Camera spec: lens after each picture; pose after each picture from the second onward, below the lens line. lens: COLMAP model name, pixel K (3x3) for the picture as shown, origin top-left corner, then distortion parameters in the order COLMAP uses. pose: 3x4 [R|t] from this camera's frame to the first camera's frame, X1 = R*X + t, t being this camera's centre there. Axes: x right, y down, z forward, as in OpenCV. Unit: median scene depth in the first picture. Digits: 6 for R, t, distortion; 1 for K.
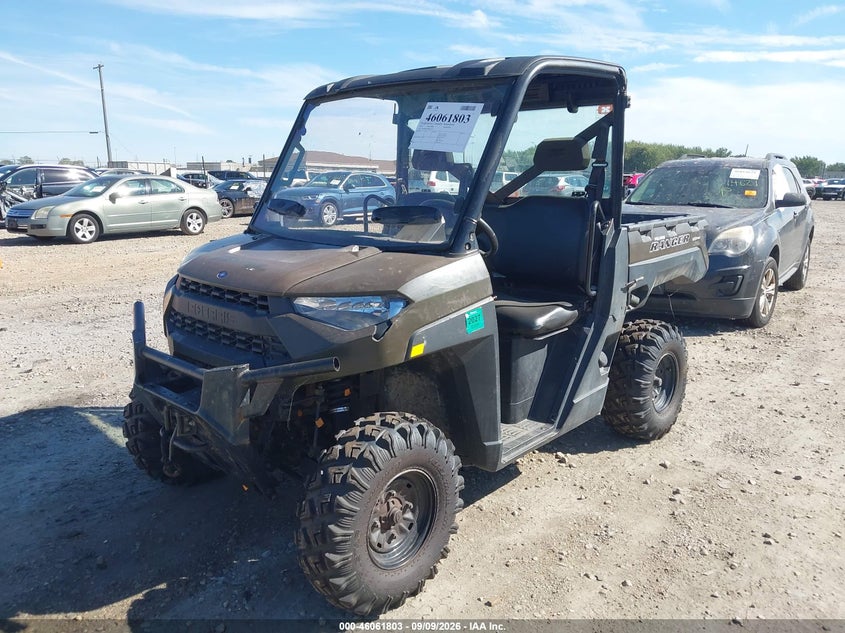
lens RADIAL K [[671.2, 0, 413.0], [0, 671.2, 318.4], [0, 0, 1]] dist [-0.019689, -0.006372]
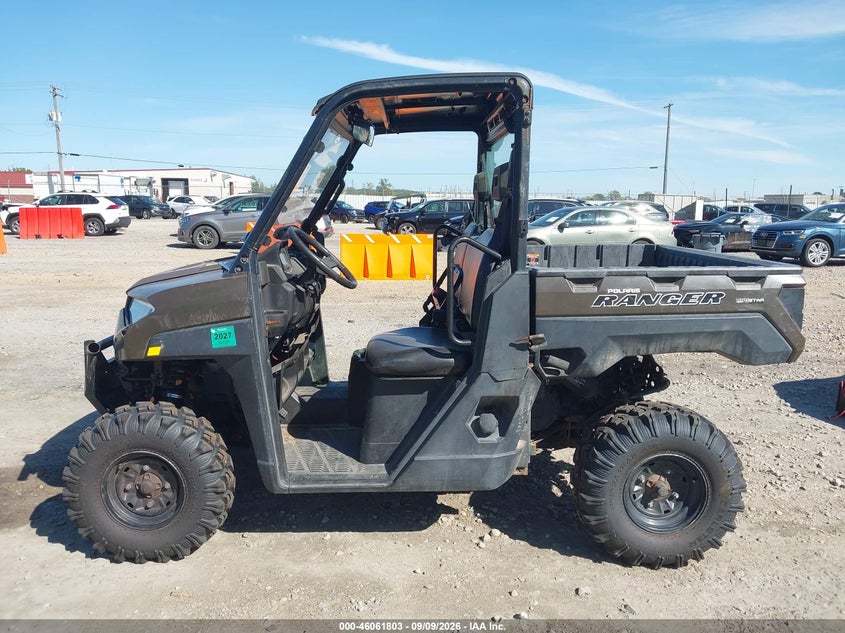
lens RADIAL K [[662.9, 0, 422.5], [0, 662.9, 316.5], [0, 0, 1]] dist [-0.004137, 0.001914]
pose [[0.678307, 0.116872, -0.725425, 0.156874], [-0.151879, 0.988249, 0.017202, -0.014176], [0.718911, 0.098508, 0.688087, 0.070396]]
